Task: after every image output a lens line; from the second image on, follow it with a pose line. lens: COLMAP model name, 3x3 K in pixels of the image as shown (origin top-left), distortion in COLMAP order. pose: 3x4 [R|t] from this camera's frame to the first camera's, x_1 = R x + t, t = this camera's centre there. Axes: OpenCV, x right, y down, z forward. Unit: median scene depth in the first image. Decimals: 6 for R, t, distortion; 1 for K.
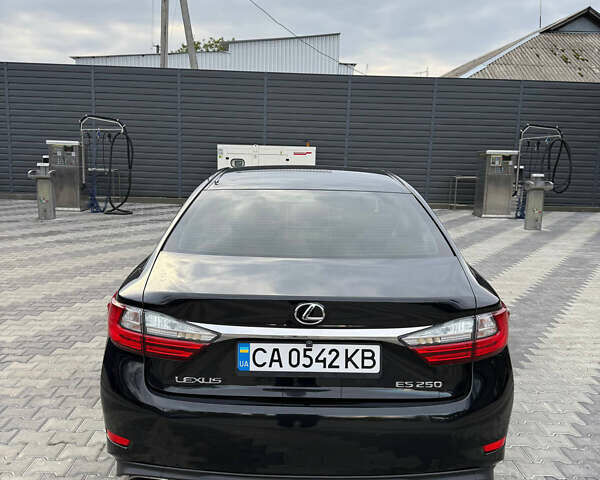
lens RADIAL K [[576.3, 0, 300.0], [0, 576.3, 240.0], [0, 0, 1]] dist [0.148865, -0.299599]
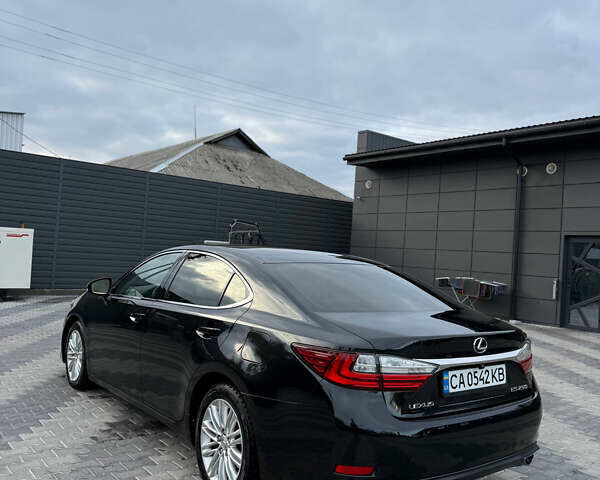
lens RADIAL K [[576.3, 0, 300.0], [0, 576.3, 240.0], [0, 0, 1]] dist [0.148865, -0.299599]
pose [[0.785584, 0.036995, 0.617648, -1.206109], [0.059535, 0.989060, -0.134963, 0.038573], [-0.615884, 0.142796, 0.774788, 0.118022]]
